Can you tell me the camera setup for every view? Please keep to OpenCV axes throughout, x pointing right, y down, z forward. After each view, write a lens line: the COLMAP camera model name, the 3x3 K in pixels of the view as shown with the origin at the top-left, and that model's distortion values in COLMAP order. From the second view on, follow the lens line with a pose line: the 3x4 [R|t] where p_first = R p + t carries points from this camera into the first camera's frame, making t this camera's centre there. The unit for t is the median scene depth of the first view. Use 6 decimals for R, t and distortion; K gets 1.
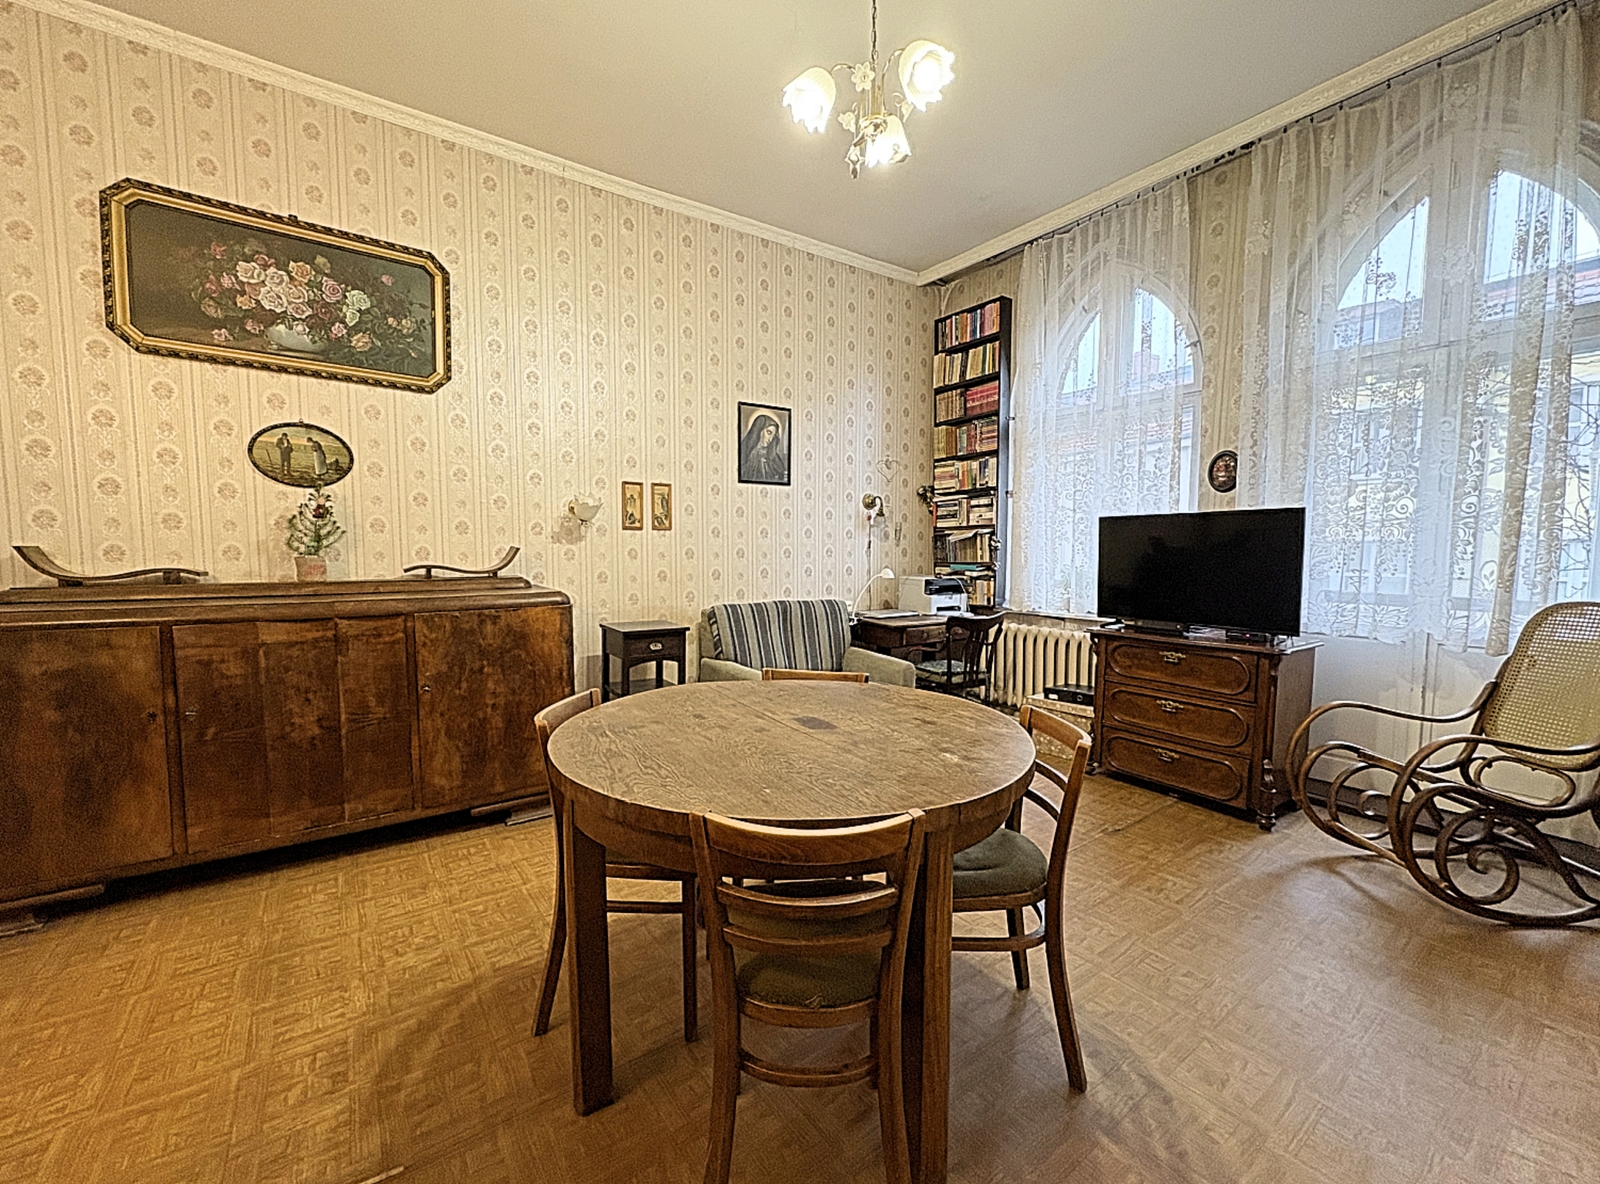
lens RADIAL K [[651.7, 0, 802.3], [0, 651.7, 597.3], [0, 0, 1]] dist [-0.001142, -0.000124]
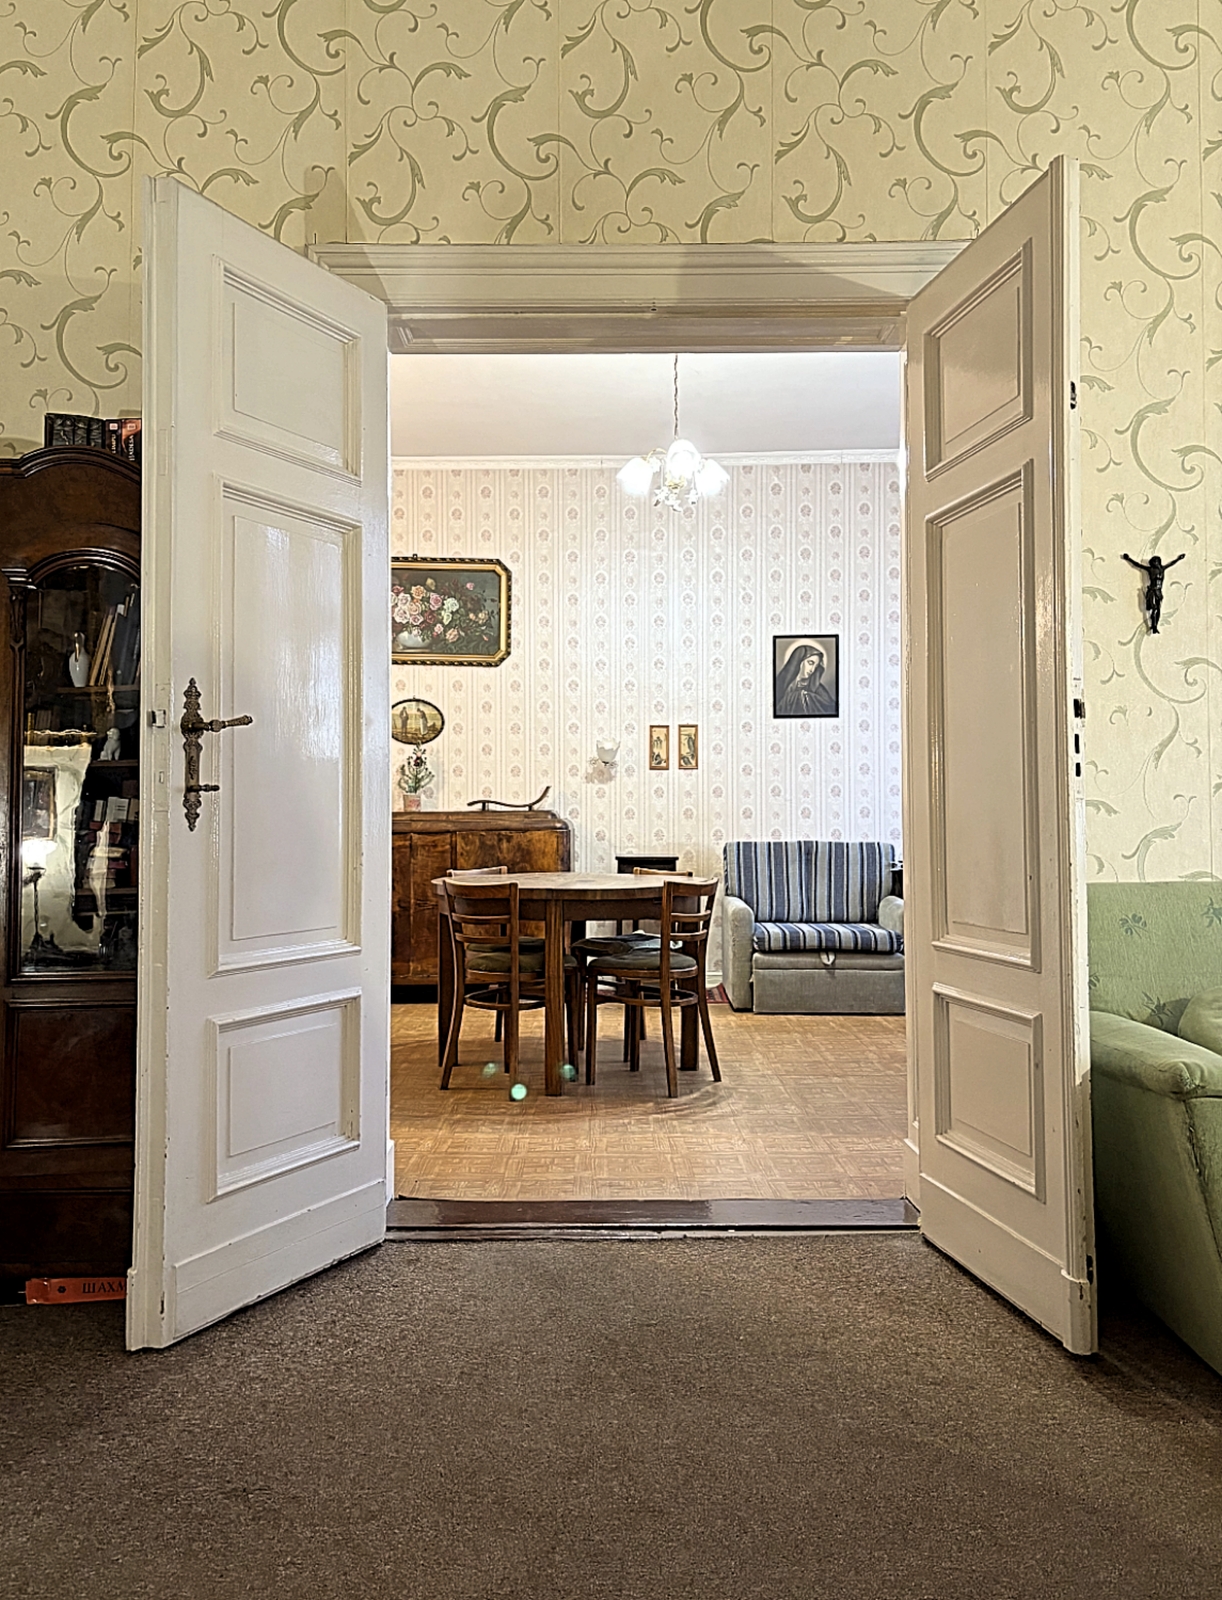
lens RADIAL K [[1179.5, 0, 611.0], [0, 1179.5, 800.0], [0, 0, 1]] dist [0.103922, -0.129248]
pose [[0.813822, -0.013866, -0.580949, 0.917768], [-0.037301, 0.996407, -0.076035, 0.110038], [0.579916, 0.083549, 0.810381, -0.695063]]
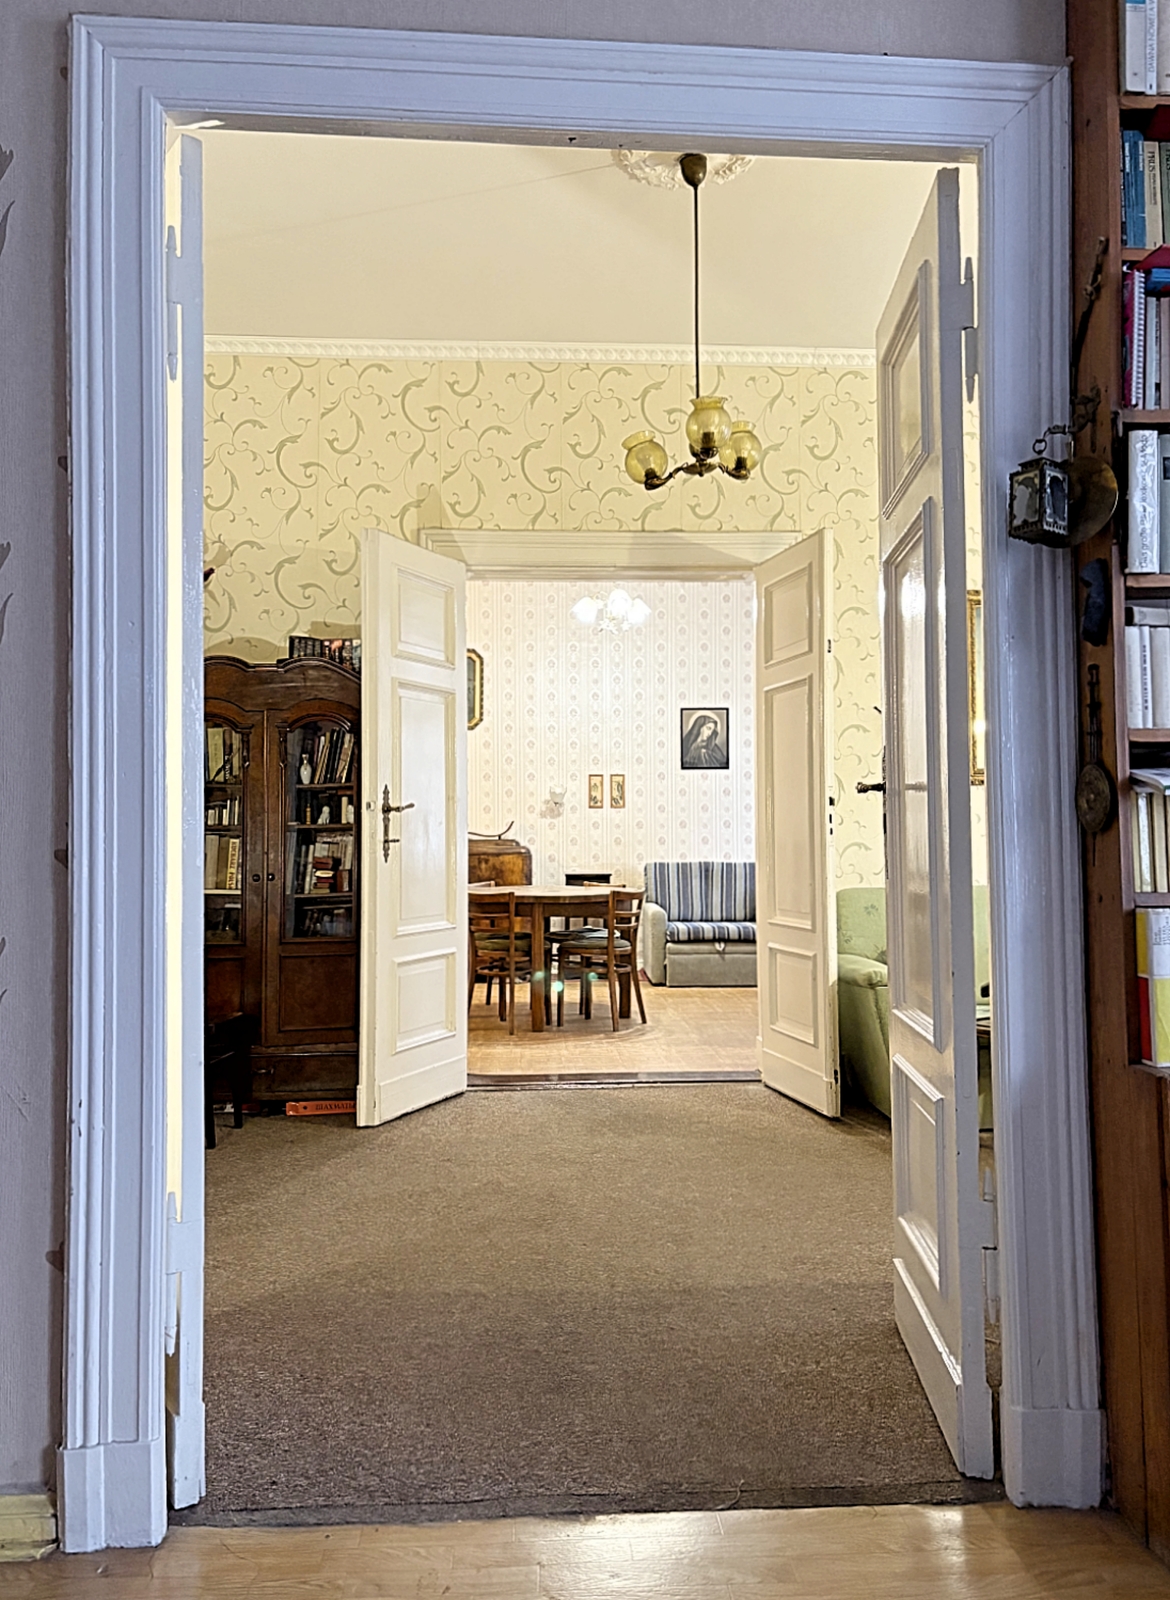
lens RADIAL K [[1141.4, 0, 602.2], [0, 1141.4, 825.0], [0, 0, 1]] dist [0.089204, 0.000080]
pose [[0.852078, -0.011088, -0.523297, 1.209744], [-0.031053, 0.996944, -0.071687, 0.127002], [0.522493, 0.077333, 0.849130, -1.260897]]
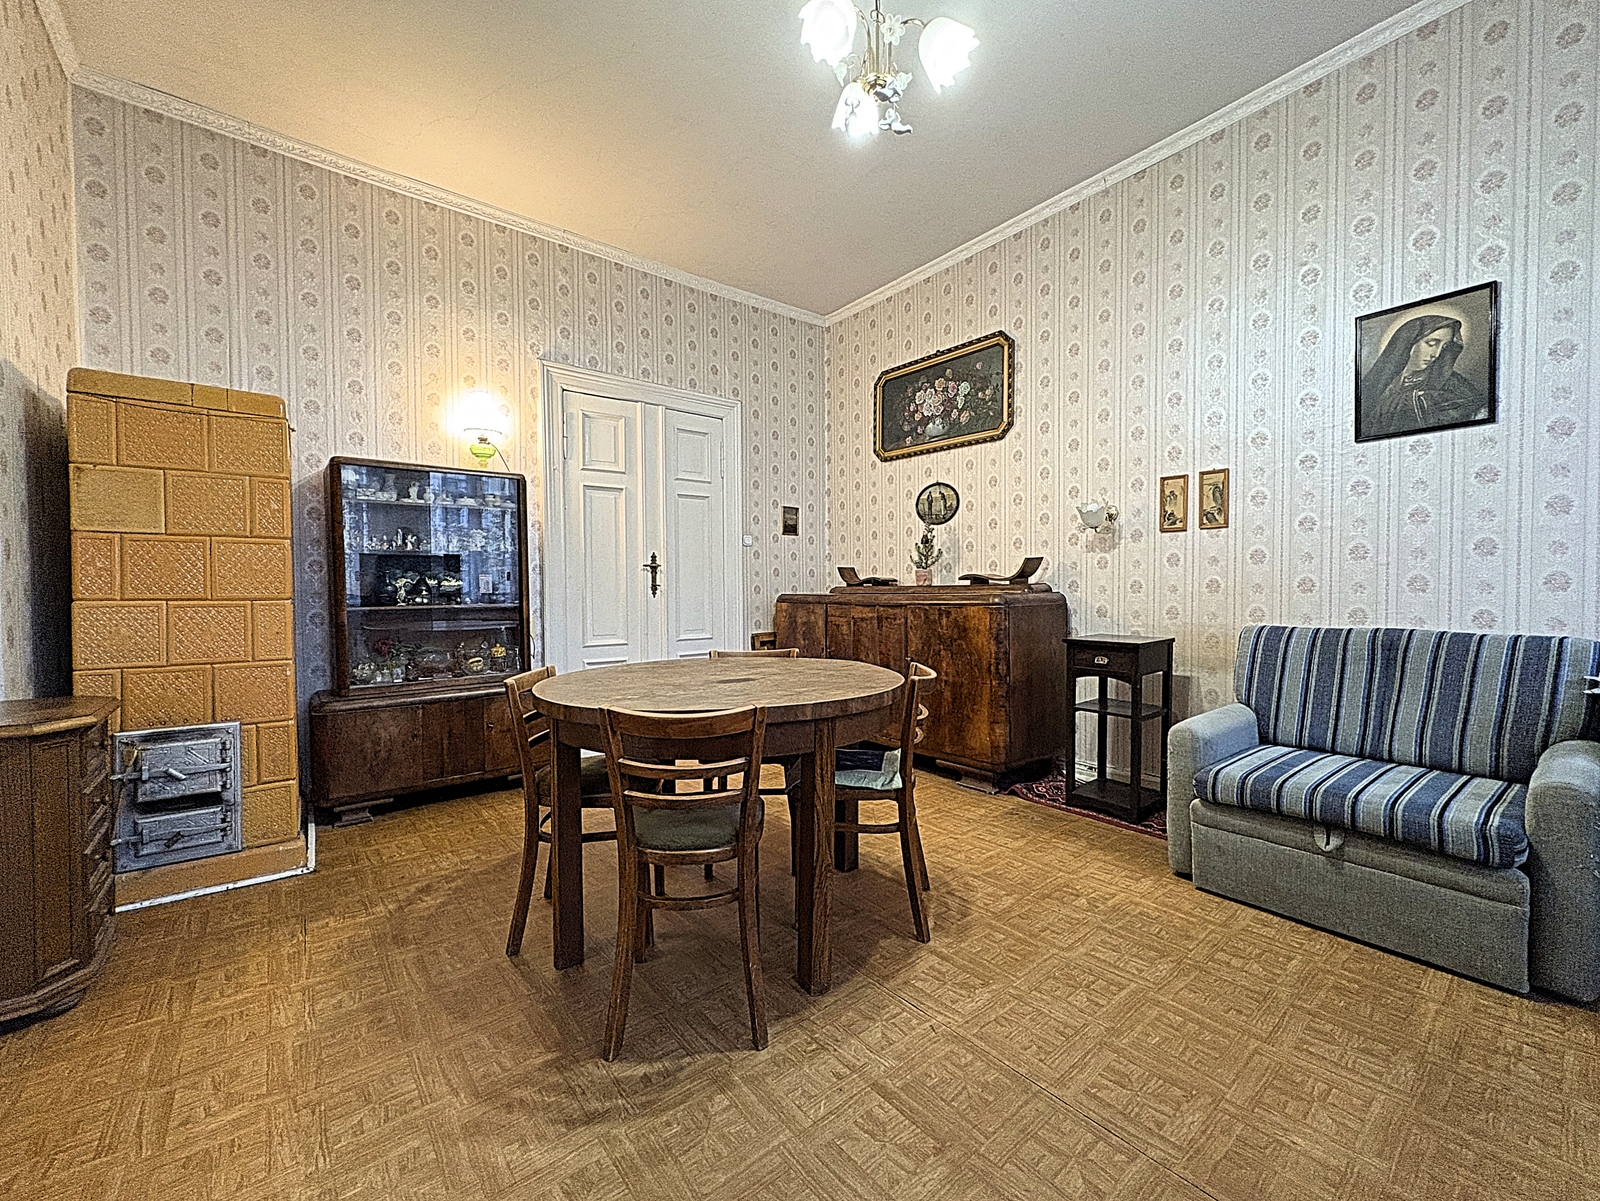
lens RADIAL K [[647.1, 0, 808.3], [0, 647.1, 605.1], [0, 0, 1]] dist [-0.000896, -0.000123]
pose [[0.062626, 0.022530, -0.997783, 0.649965], [-0.064303, 0.997759, 0.018493, 0.009194], [0.995963, 0.063002, 0.063934, 0.547704]]
